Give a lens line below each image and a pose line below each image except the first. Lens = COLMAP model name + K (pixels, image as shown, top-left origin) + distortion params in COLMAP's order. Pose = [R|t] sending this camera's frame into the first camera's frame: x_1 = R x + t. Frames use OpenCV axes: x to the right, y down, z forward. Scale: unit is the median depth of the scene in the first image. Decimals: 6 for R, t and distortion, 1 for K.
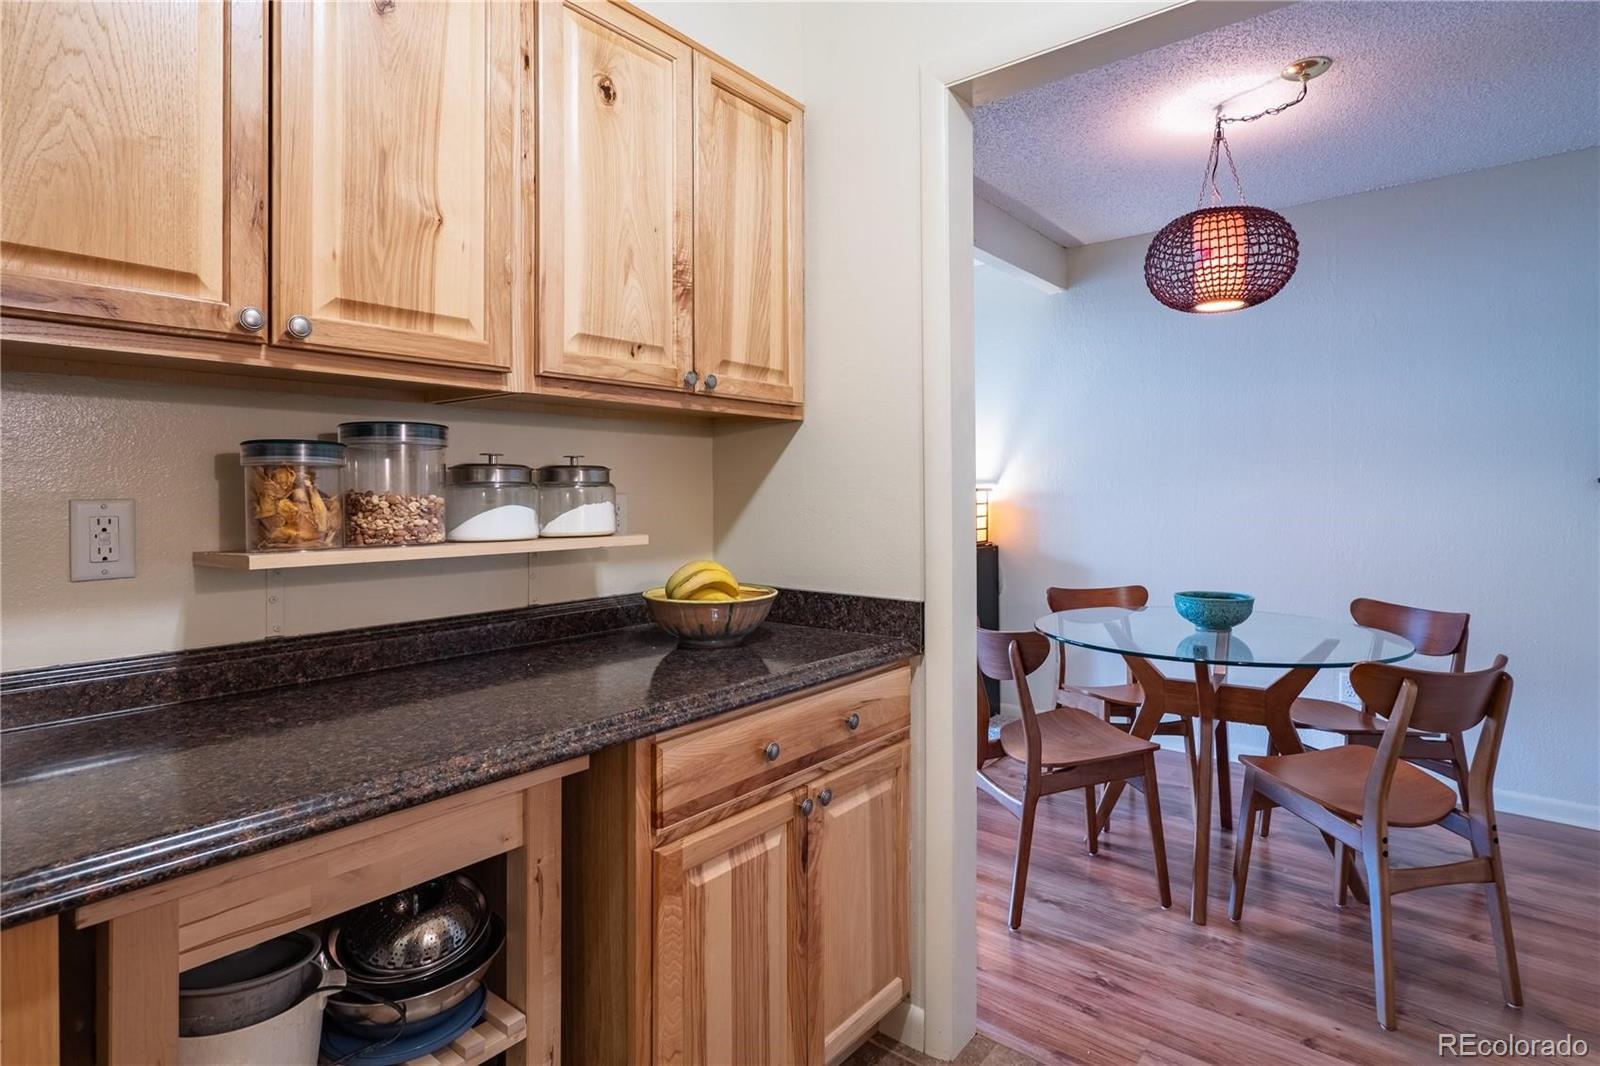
lens RADIAL K [[816.6, 0, 801.6], [0, 816.6, 488.5], [0, 0, 1]] dist [-0.003995, -0.000259]
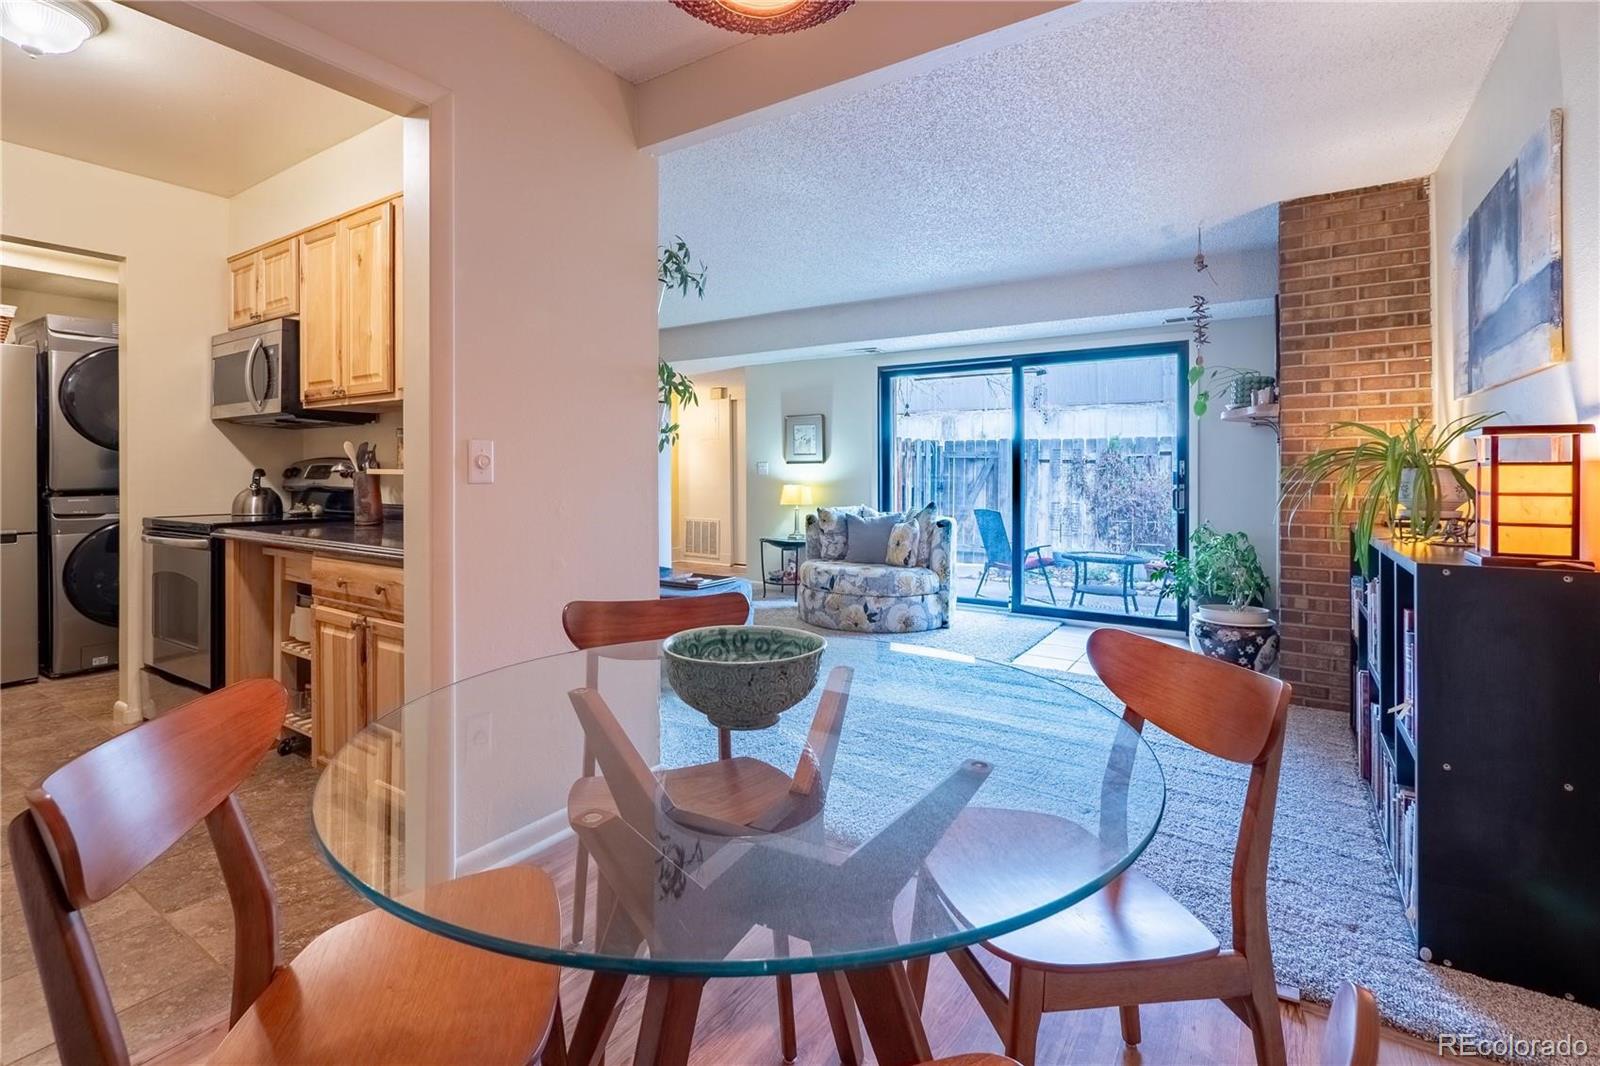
lens RADIAL K [[727.5, 0, 802.4], [0, 727.5, 471.5], [0, 0, 1]] dist [0.001126, 0.000342]
pose [[0.106690, 0.005489, -0.994277, 1.572558], [-0.001068, 0.999985, 0.005406, 0.057396], [0.994292, 0.000485, 0.106694, 1.719236]]
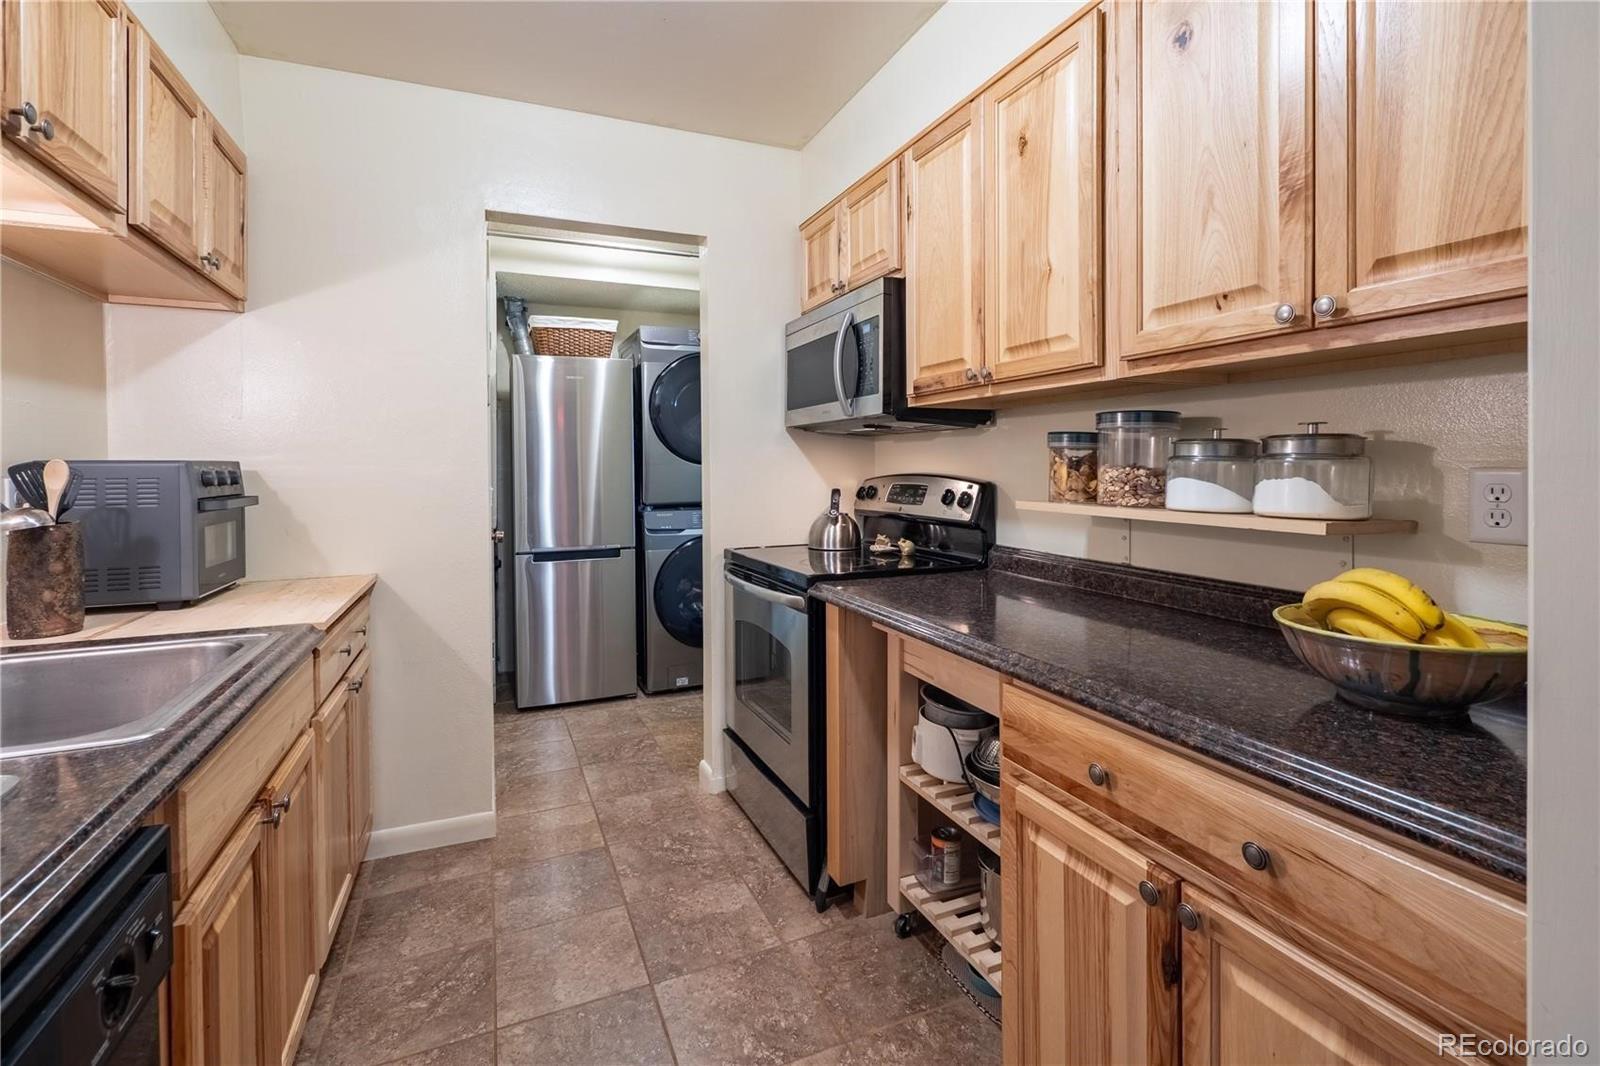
lens RADIAL K [[727.5, 0, 802.4], [0, 727.5, 471.5], [0, 0, 1]] dist [0.001126, 0.000342]
pose [[-0.458867, 0.013939, -0.888395, 0.712362], [0.006840, 0.999903, 0.012156, -0.002469], [0.888478, -0.000499, -0.458918, 0.994800]]
